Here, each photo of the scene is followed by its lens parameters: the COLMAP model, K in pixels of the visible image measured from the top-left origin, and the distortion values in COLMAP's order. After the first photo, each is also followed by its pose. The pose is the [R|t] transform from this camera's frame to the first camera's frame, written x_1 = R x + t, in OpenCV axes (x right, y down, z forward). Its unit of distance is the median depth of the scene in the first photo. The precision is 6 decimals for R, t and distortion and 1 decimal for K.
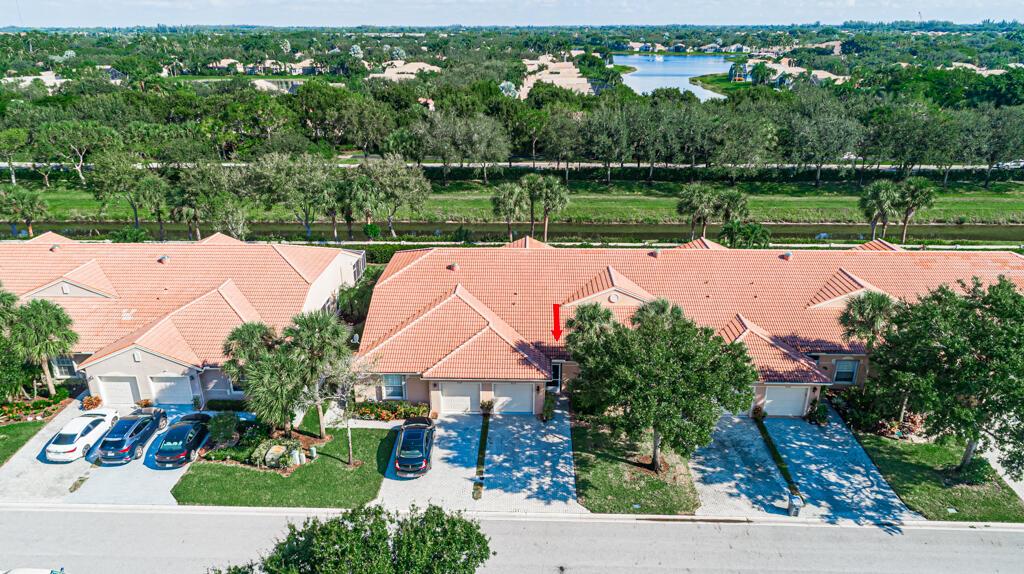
lens RADIAL K [[679.7, 0, 512.0], [0, 679.7, 287.0], [0, 0, 1]] dist [-0.000038, 0.005636]
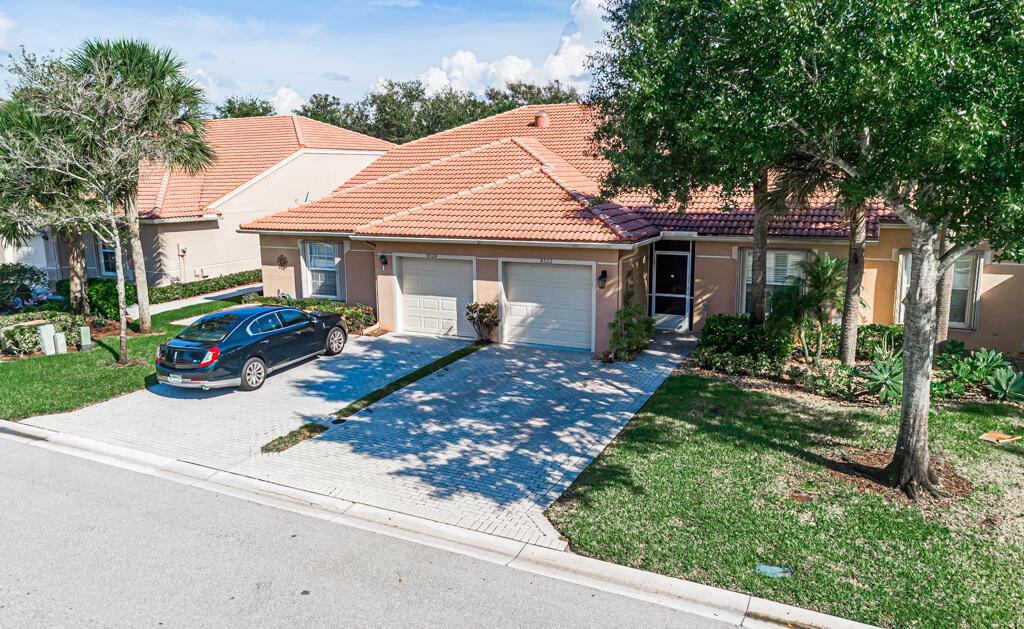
lens RADIAL K [[744.9, 0, 503.2], [0, 744.9, 312.4], [0, 0, 1]] dist [-0.004632, -0.001549]
pose [[0.903738, 0.072367, -0.421924, 0.170053], [-0.147255, 0.978014, -0.147665, 0.242624], [0.401962, 0.195581, 0.894525, 0.610592]]
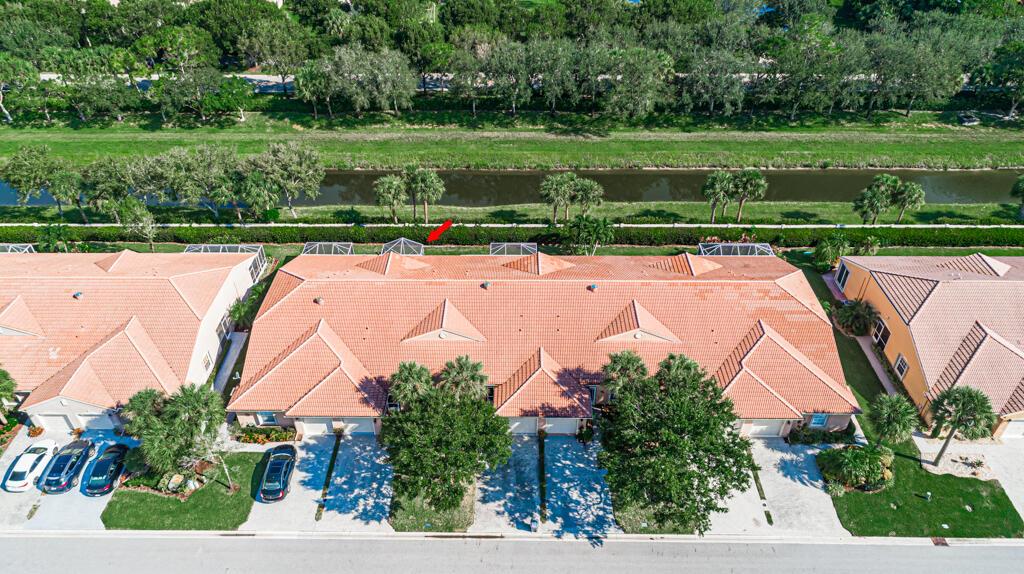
lens RADIAL K [[679.7, 0, 512.0], [0, 679.7, 287.0], [0, 0, 1]] dist [-0.000038, 0.005636]
pose [[0.999796, -0.014507, 0.014089, 0.292701], [0.009917, 0.958897, 0.283580, -0.475973], [-0.017624, -0.283382, 0.958845, -0.199320]]
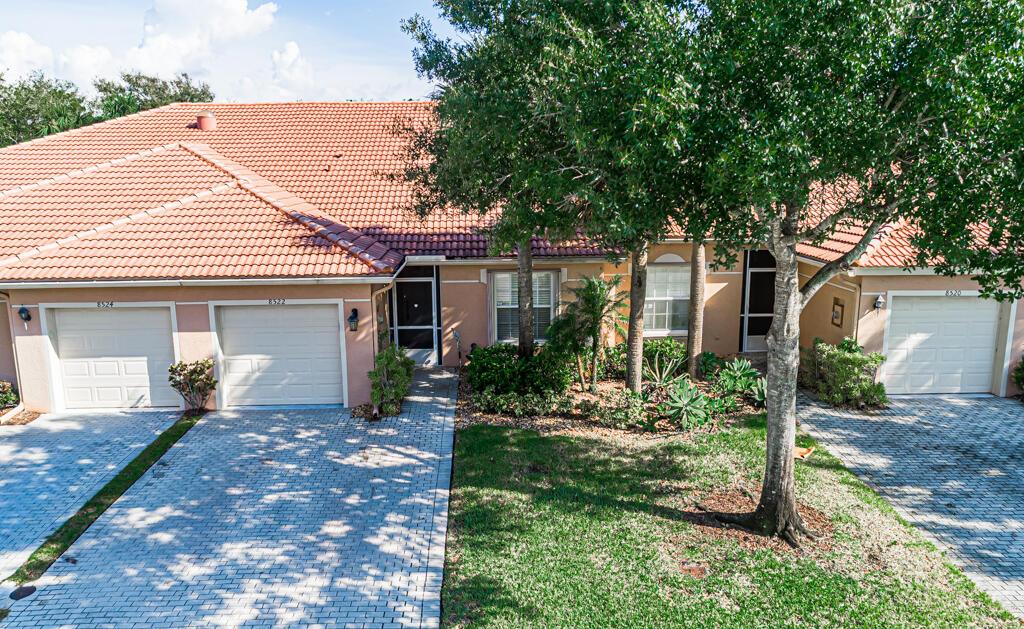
lens RADIAL K [[744.9, 0, 503.2], [0, 744.9, 312.4], [0, 0, 1]] dist [-0.004632, -0.001549]
pose [[0.998332, -0.015161, 0.055703, 0.091106], [0.025055, 0.983076, -0.181475, 0.214987], [-0.052009, 0.182568, 0.981817, 0.660865]]
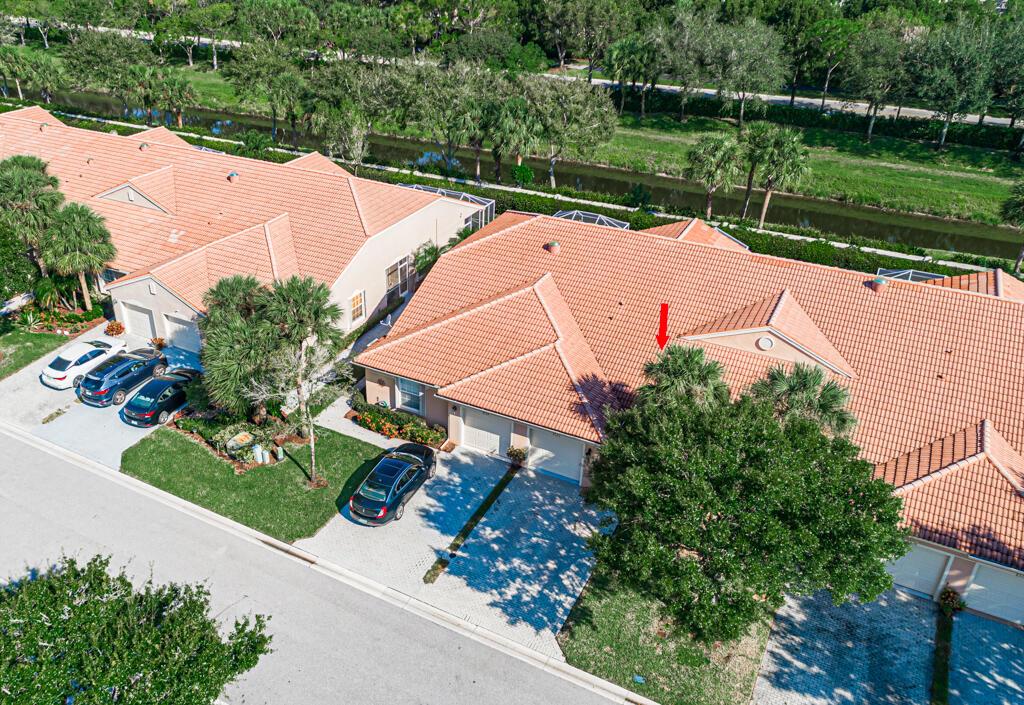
lens RADIAL K [[837.9, 0, 441.6], [0, 837.9, 353.4], [0, 0, 1]] dist [0.003463, 0.005431]
pose [[0.884209, 0.228215, -0.407544, 0.228861], [-0.168123, 0.969534, 0.178154, -0.069783], [0.435785, -0.089008, 0.895639, 0.203852]]
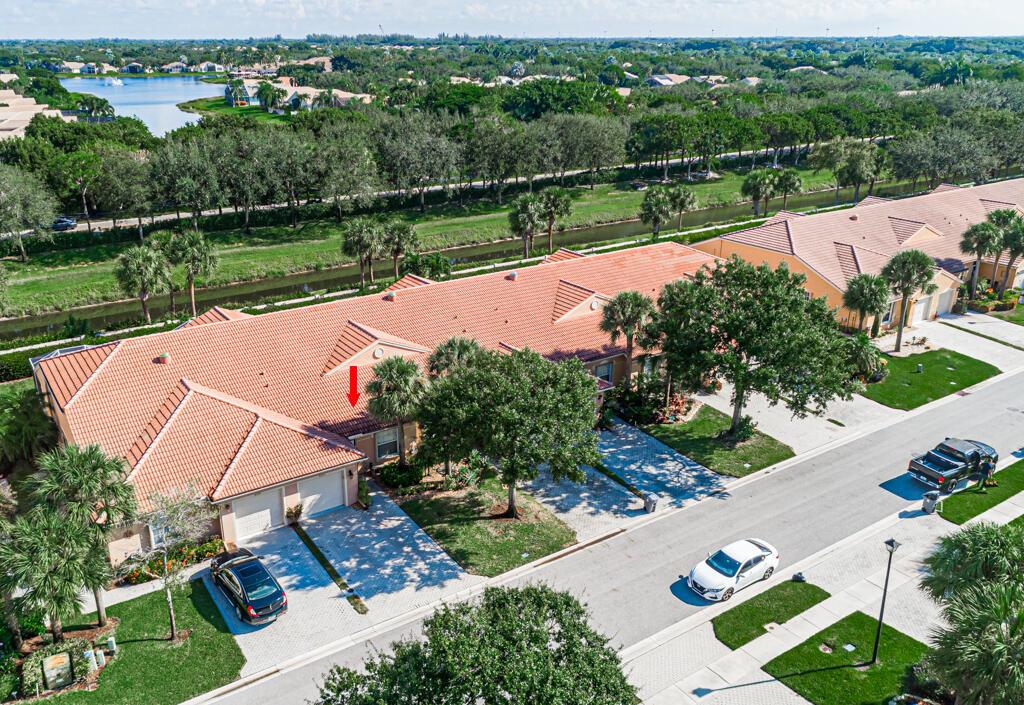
lens RADIAL K [[838.8, 0, 462.8], [0, 838.8, 354.7], [0, 0, 1]] dist [-0.000815, 0.007480]
pose [[0.821299, -0.202972, 0.533170, -0.369175], [0.207224, 0.976874, 0.052675, -0.017425], [-0.531532, 0.067224, 0.844366, 0.055198]]
